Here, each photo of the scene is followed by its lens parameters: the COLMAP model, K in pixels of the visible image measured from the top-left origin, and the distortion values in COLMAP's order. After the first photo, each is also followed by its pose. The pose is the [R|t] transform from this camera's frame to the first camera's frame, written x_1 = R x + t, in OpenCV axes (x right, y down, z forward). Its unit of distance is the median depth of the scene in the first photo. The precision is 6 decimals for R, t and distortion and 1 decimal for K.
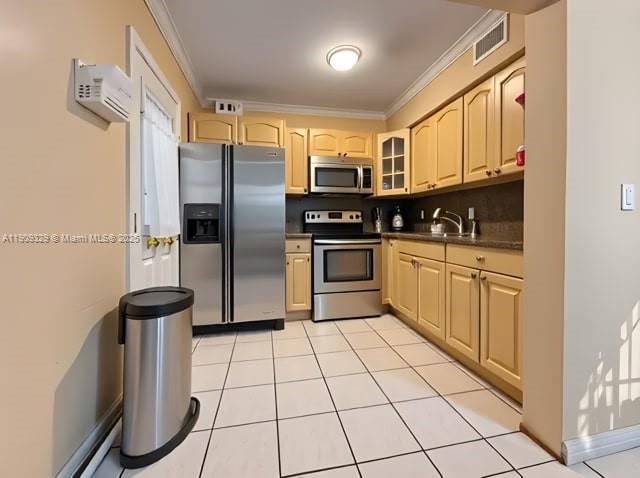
lens RADIAL K [[268.7, 0, 318.7], [0, 268.7, 221.5], [0, 0, 1]] dist [-0.001799, -0.000278]
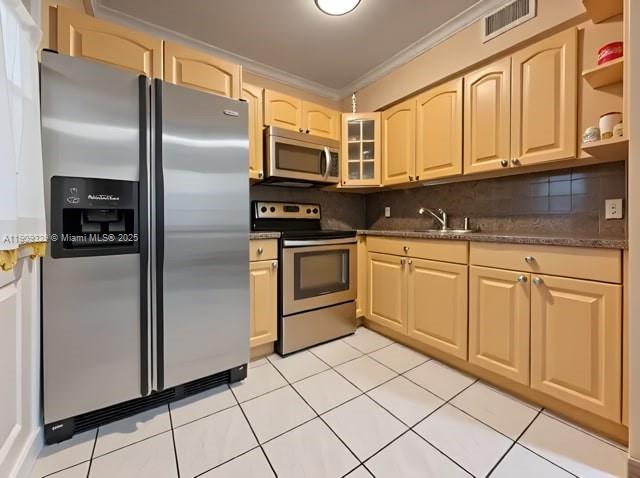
lens RADIAL K [[268.7, 0, 318.7], [0, 268.7, 221.5], [0, 0, 1]] dist [-0.001799, -0.000278]
pose [[0.916770, 0.001030, 0.399415, -0.213135], [-0.005035, 0.999947, 0.008977, 0.007958], [-0.399385, -0.010241, 0.916726, 0.299260]]
